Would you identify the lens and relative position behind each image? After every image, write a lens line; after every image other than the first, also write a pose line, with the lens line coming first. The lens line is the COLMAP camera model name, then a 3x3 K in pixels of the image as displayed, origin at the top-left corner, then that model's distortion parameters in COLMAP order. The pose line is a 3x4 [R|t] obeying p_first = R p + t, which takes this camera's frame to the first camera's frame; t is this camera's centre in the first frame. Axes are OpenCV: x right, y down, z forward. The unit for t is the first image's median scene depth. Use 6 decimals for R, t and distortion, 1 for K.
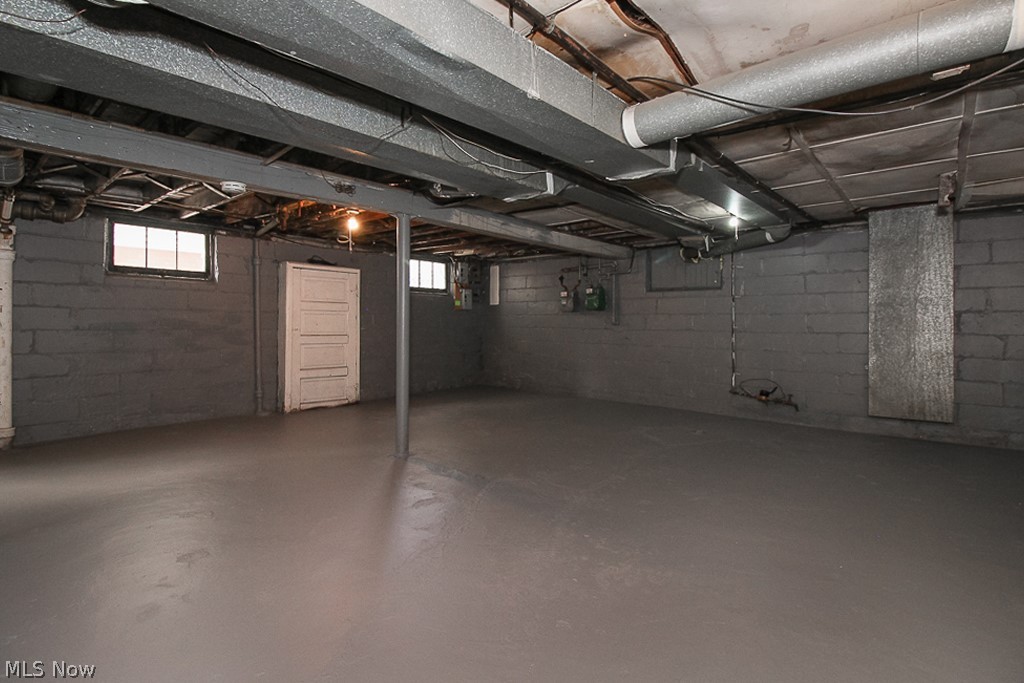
lens RADIAL K [[499.6, 0, 512.0], [0, 499.6, 341.5], [0, 0, 1]] dist [-0.000894, -0.000786]
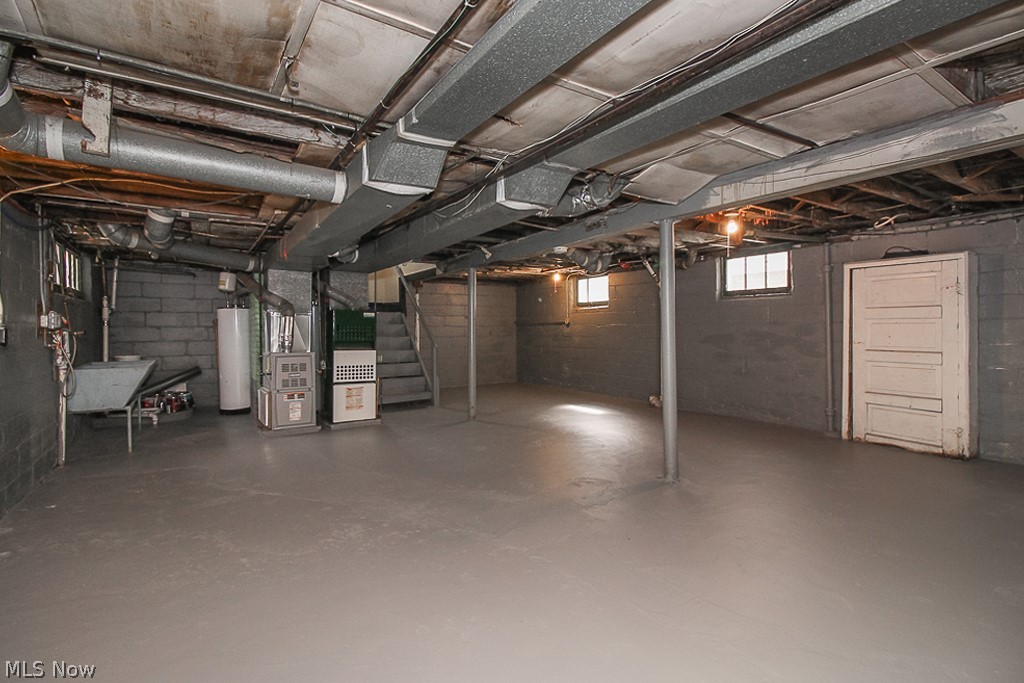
lens RADIAL K [[481.7, 0, 512.0], [0, 481.7, 341.5], [0, 0, 1]] dist [0.000358, -0.000033]
pose [[-0.271902, 0.017912, -0.962158, 0.556709], [-0.035160, 0.998974, 0.028533, -0.032255], [0.961682, 0.041588, -0.270994, 0.741977]]
